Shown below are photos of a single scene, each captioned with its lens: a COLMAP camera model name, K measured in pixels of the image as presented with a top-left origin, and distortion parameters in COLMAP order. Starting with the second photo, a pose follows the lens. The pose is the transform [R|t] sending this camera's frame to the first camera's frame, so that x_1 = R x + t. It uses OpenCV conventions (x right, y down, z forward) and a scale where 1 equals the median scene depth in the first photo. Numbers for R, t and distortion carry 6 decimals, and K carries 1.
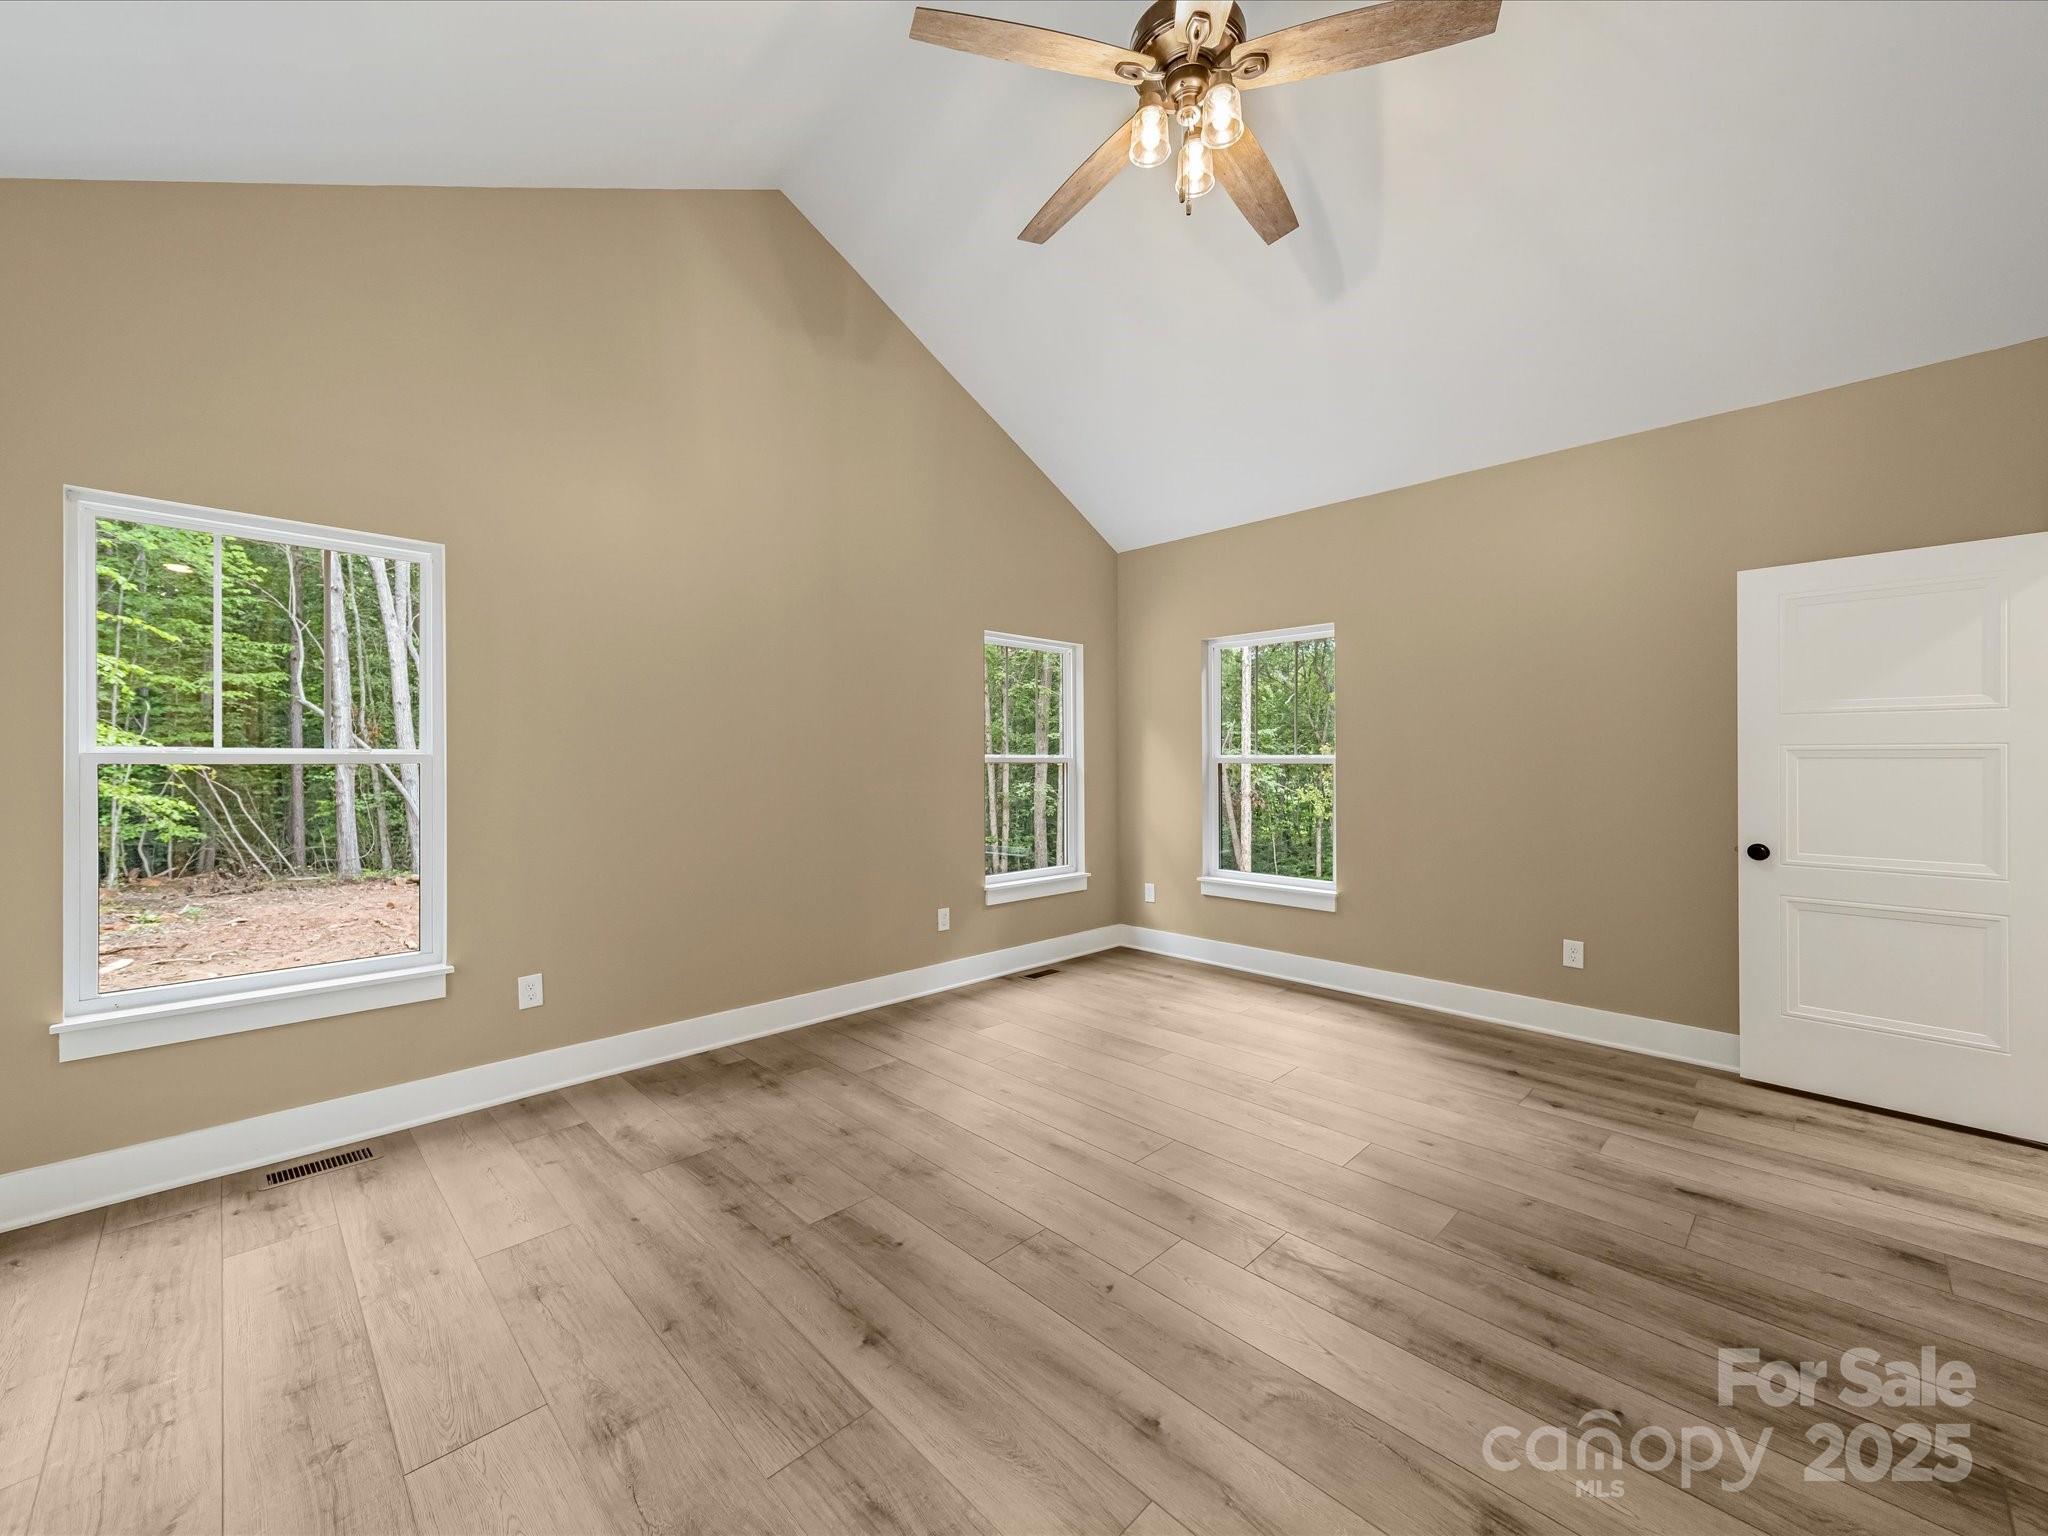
lens RADIAL K [[812.9, 0, 1034.0], [0, 812.9, 769.8], [0, 0, 1]] dist [0.003880, -0.000305]
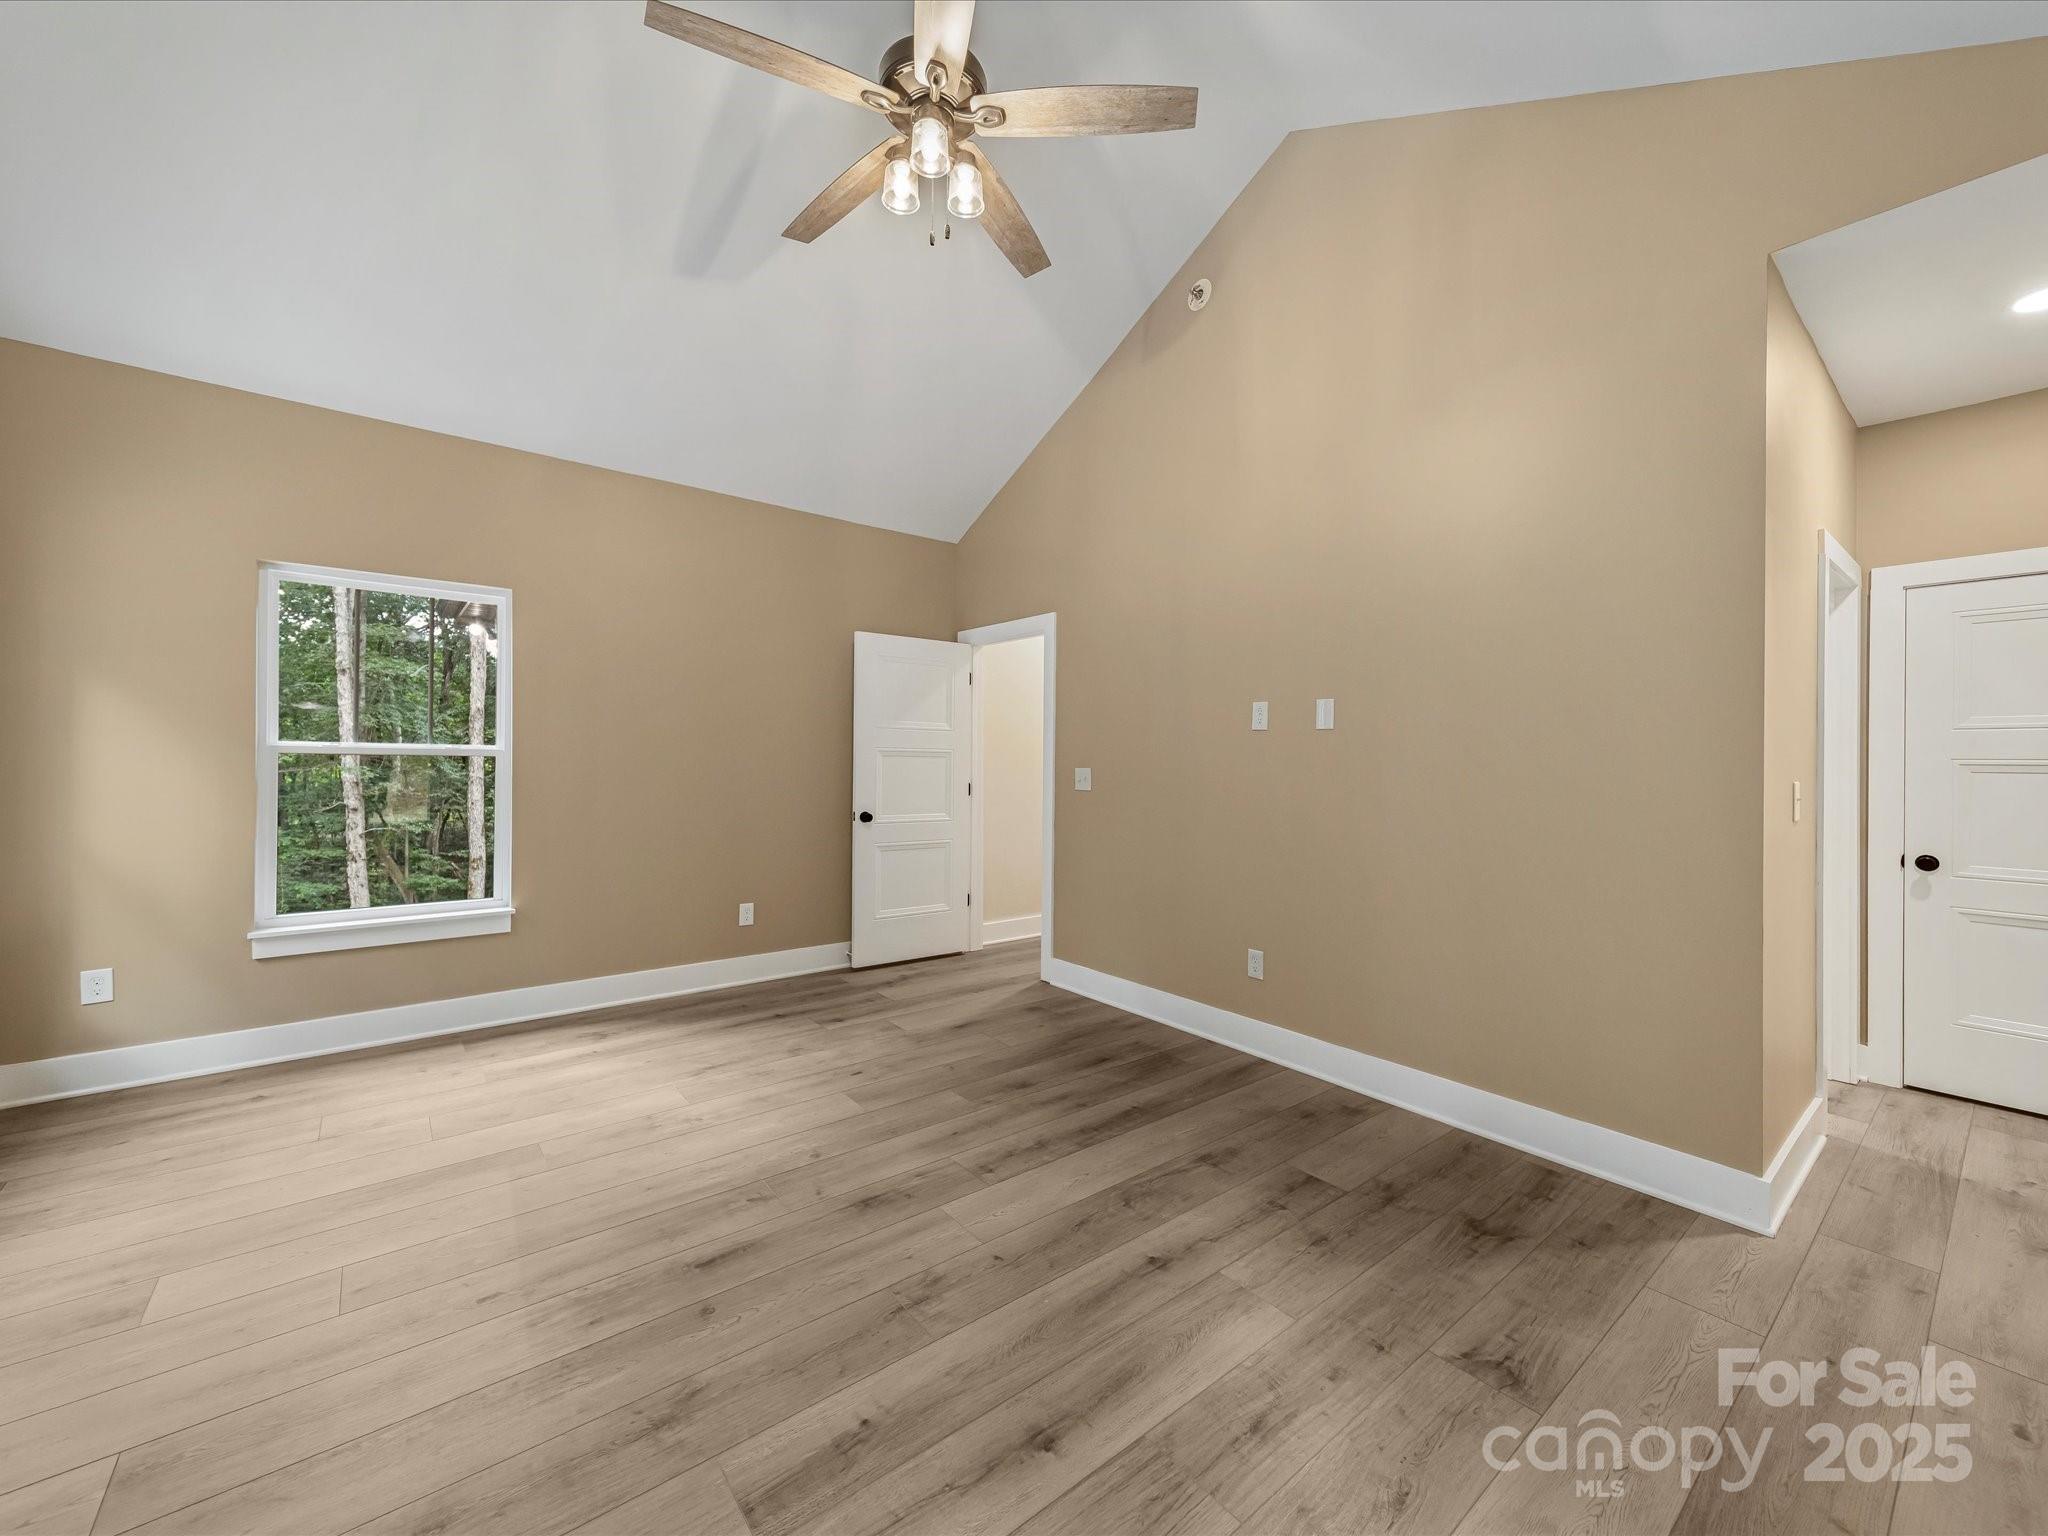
lens RADIAL K [[812.9, 0, 1031.8], [0, 812.9, 762.5], [0, 0, 1]] dist [0.003880, -0.000305]
pose [[0.101982, -0.003327, 0.994781, -0.658358], [-0.001678, 0.999992, 0.003516, -0.008825], [-0.994785, -0.002028, 0.101976, 0.584964]]
